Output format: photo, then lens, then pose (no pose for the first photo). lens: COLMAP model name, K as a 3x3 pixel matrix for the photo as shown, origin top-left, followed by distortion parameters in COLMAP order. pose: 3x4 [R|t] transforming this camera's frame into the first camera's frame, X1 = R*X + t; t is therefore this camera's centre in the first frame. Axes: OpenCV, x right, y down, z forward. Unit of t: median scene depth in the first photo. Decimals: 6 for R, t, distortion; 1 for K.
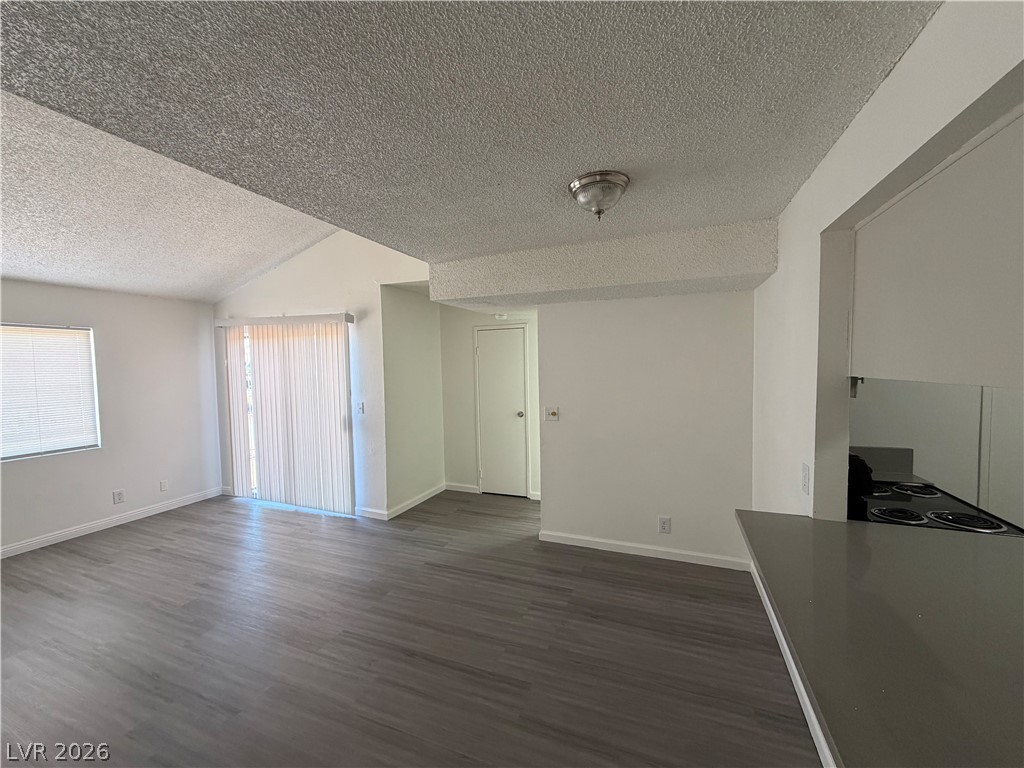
lens RADIAL K [[408.7, 0, 513.0], [0, 408.7, 385.7], [0, 0, 1]] dist [-0.000437, 0.000173]
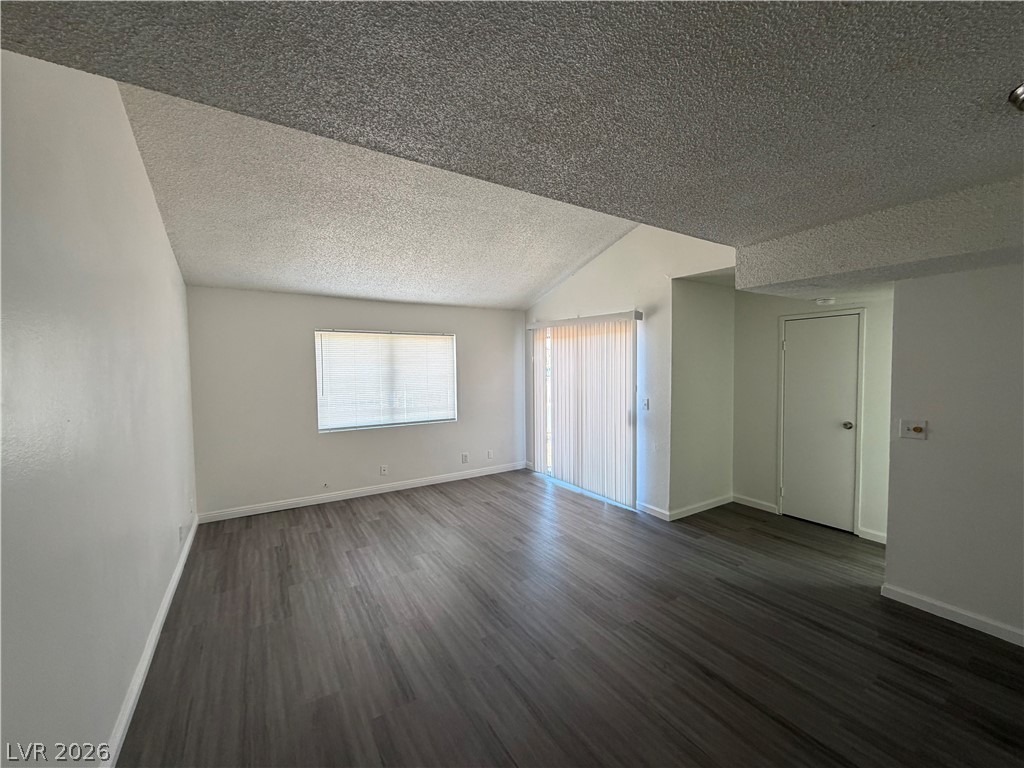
lens RADIAL K [[408.7, 0, 512.4], [0, 408.7, 386.0], [0, 0, 1]] dist [-0.000437, 0.000173]
pose [[0.808826, 0.037581, -0.586846, -0.052680], [-0.032785, 0.999285, 0.018807, 0.001376], [0.587133, 0.004028, 0.809480, -0.007772]]
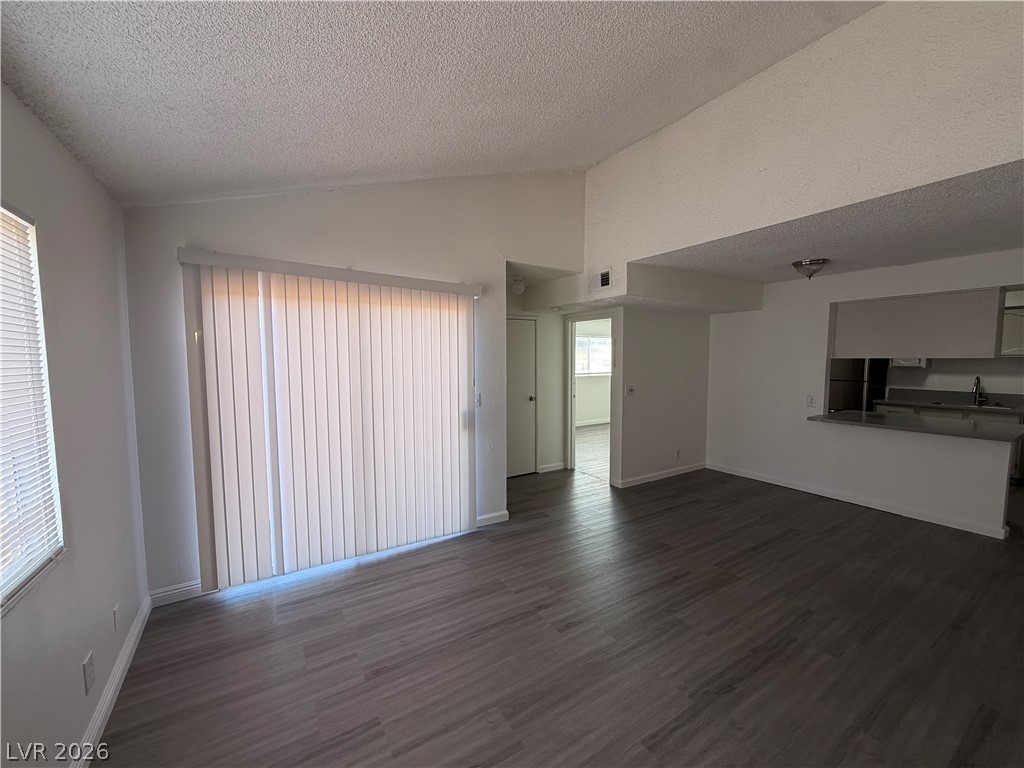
lens RADIAL K [[408.7, 0, 511.7], [0, 408.7, 384.7], [0, 0, 1]] dist [-0.000437, 0.000173]
pose [[0.589983, -0.039291, 0.806459, -1.082723], [0.033929, 0.999139, 0.023857, 0.005521], [-0.806703, 0.013287, 0.590808, 0.471302]]
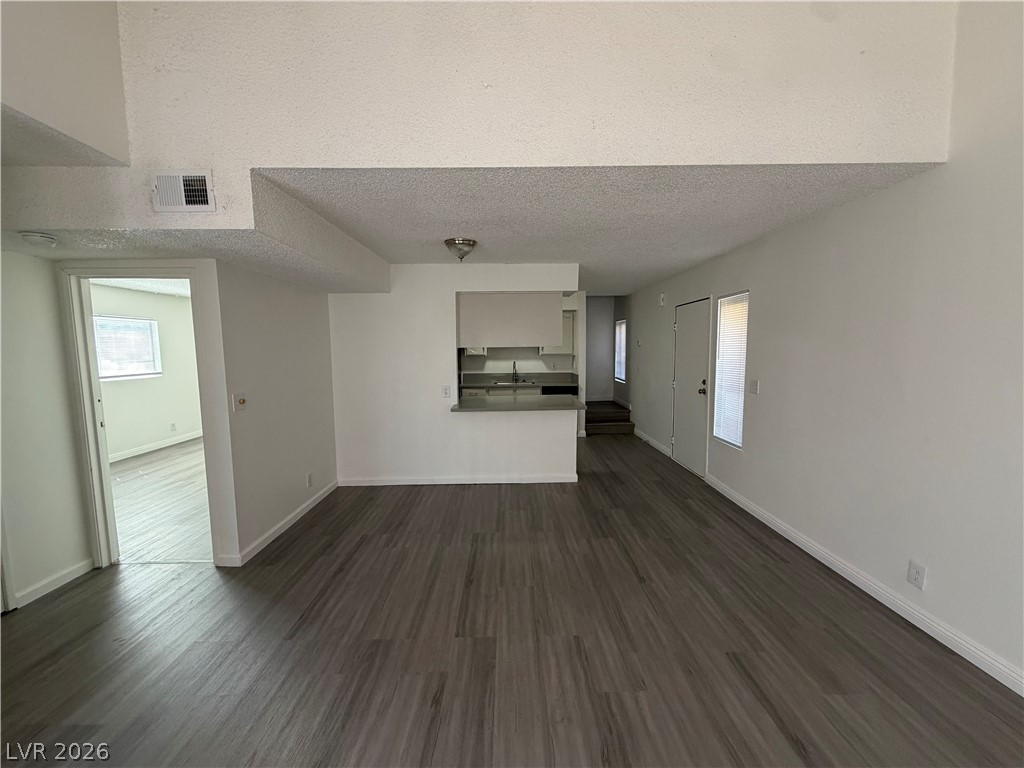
lens RADIAL K [[408.7, 0, 512.7], [0, 408.7, 385.7], [0, 0, 1]] dist [-0.000437, 0.000173]
pose [[-0.384603, -0.065660, 0.920744, -0.764262], [0.063916, 0.993179, 0.097523, -0.006289], [-0.920867, 0.096358, -0.377782, 0.725296]]
